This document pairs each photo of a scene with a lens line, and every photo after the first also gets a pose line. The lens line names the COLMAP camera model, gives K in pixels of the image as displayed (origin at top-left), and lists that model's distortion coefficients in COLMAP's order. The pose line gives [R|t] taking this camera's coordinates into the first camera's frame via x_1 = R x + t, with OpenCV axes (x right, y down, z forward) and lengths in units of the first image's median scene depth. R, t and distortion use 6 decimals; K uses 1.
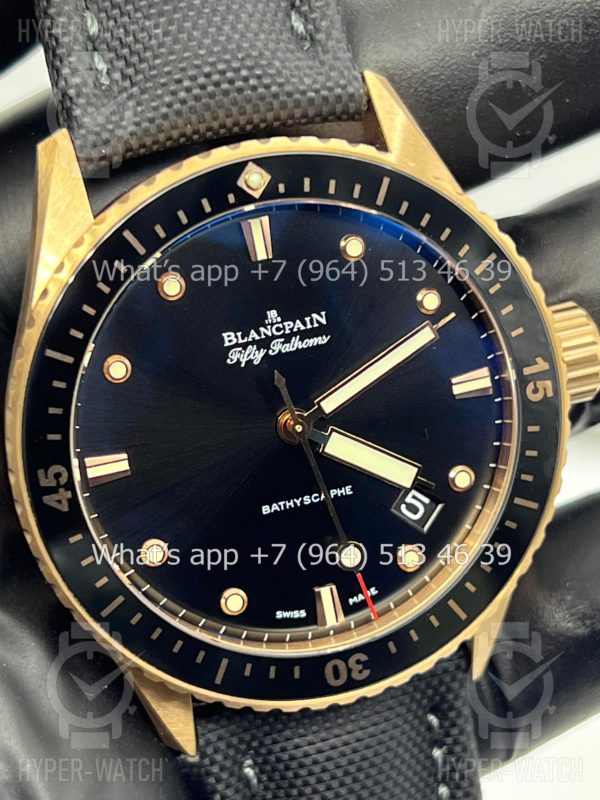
lens RADIAL K [[1849.2, 0, 296.7], [0, 1849.2, 397.6], [0, 0, 1]] dist [0.253258, -0.227620]
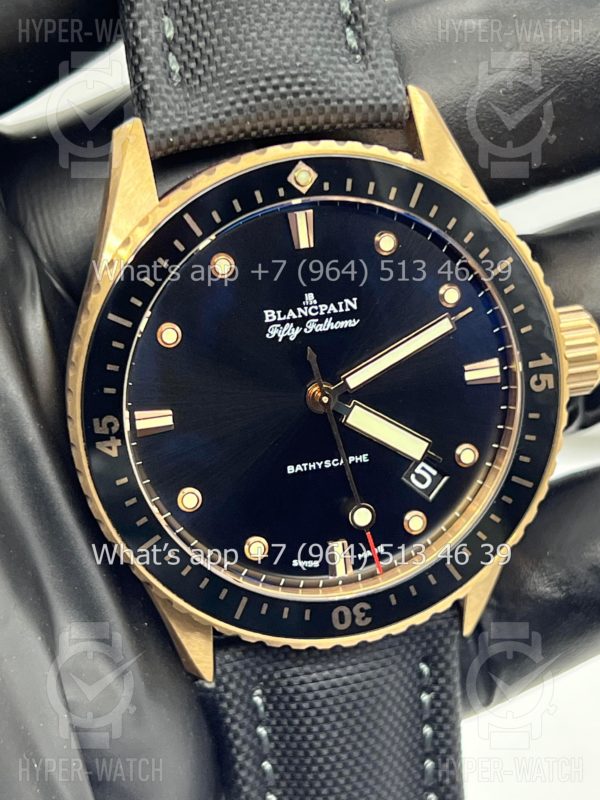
lens RADIAL K [[1889.5, 0, 300.0], [0, 1889.5, 400.0], [0, 0, 1]] dist [0.296686, -0.475405]
pose [[0.996988, 0.076408, -0.013294, 0.001123], [-0.076145, 0.996910, 0.019298, -0.004266], [0.014728, -0.018227, 0.999725, -0.150211]]
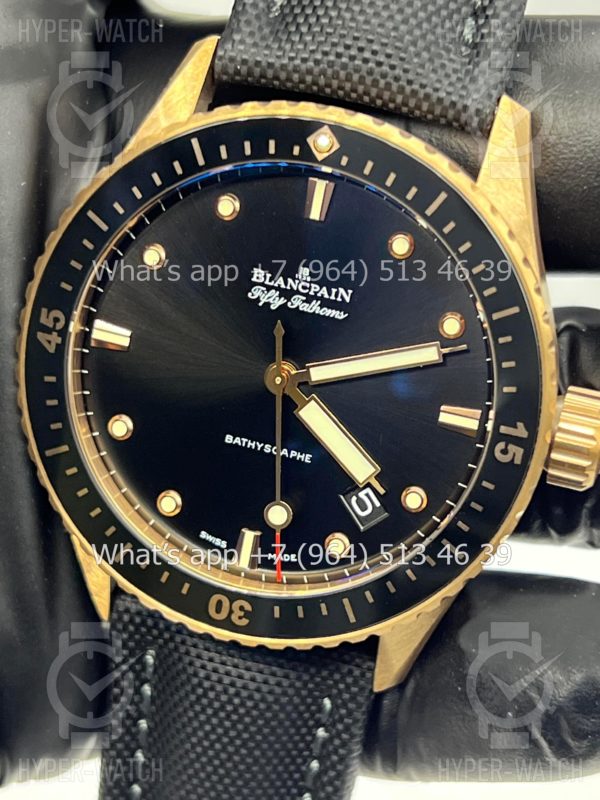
lens RADIAL K [[1889.5, 0, 300.0], [0, 1889.5, 400.0], [0, 0, 1]] dist [0.296686, -0.475405]
pose [[0.827264, 0.430631, -0.360820, 0.399178], [-0.423434, 0.900015, 0.103329, -0.088638], [0.369240, 0.067303, 0.926894, 0.013151]]
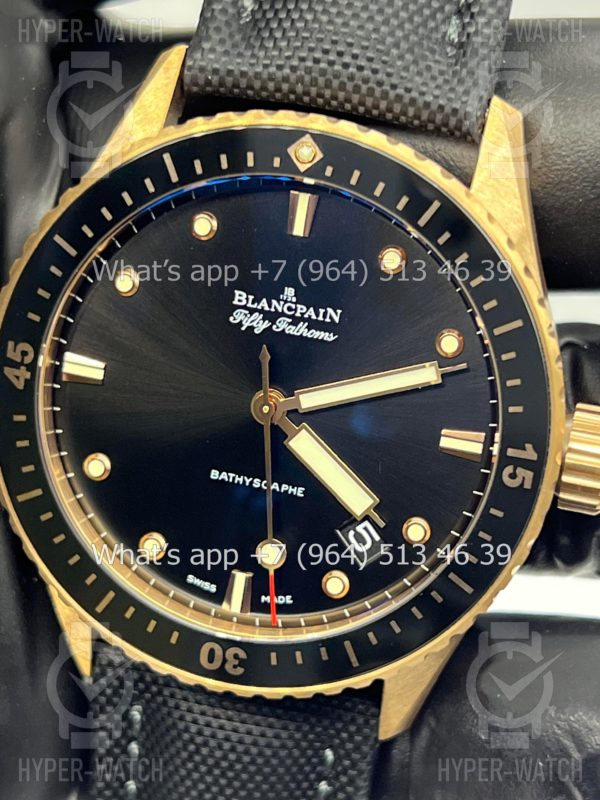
lens RADIAL K [[1889.5, 0, 300.0], [0, 1889.5, 400.0], [0, 0, 1]] dist [0.296686, -0.475405]
pose [[0.852213, 0.390537, -0.348158, 0.358983], [-0.390059, 0.917755, 0.074691, -0.068996], [0.348694, 0.072150, 0.934455, 0.073243]]
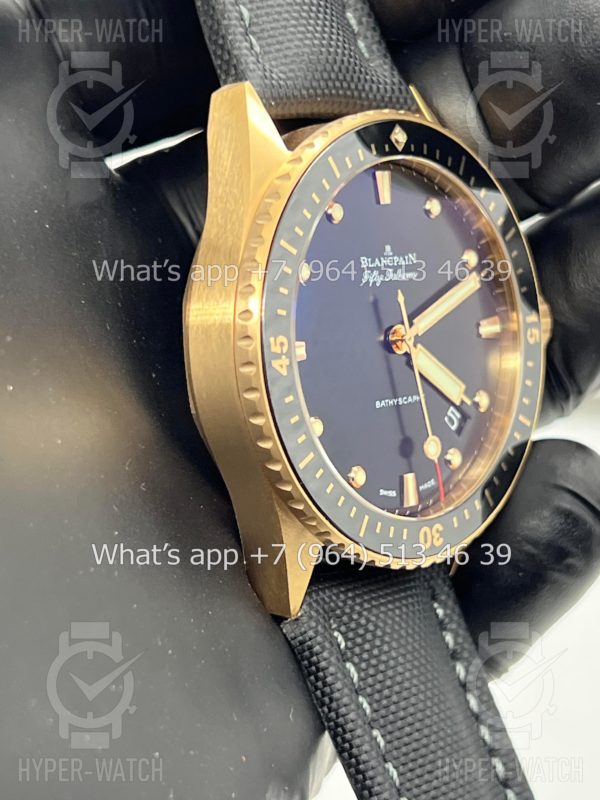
lens RADIAL K [[1914.6, 0, 299.8], [0, 1914.6, 433.6], [0, 0, 1]] dist [0.053741, -0.008252]
pose [[0.839717, 0.073824, 0.537983, -0.752270], [0.022715, 0.985073, -0.170629, 0.298836], [-0.542549, 0.155500, 0.825506, -0.025763]]
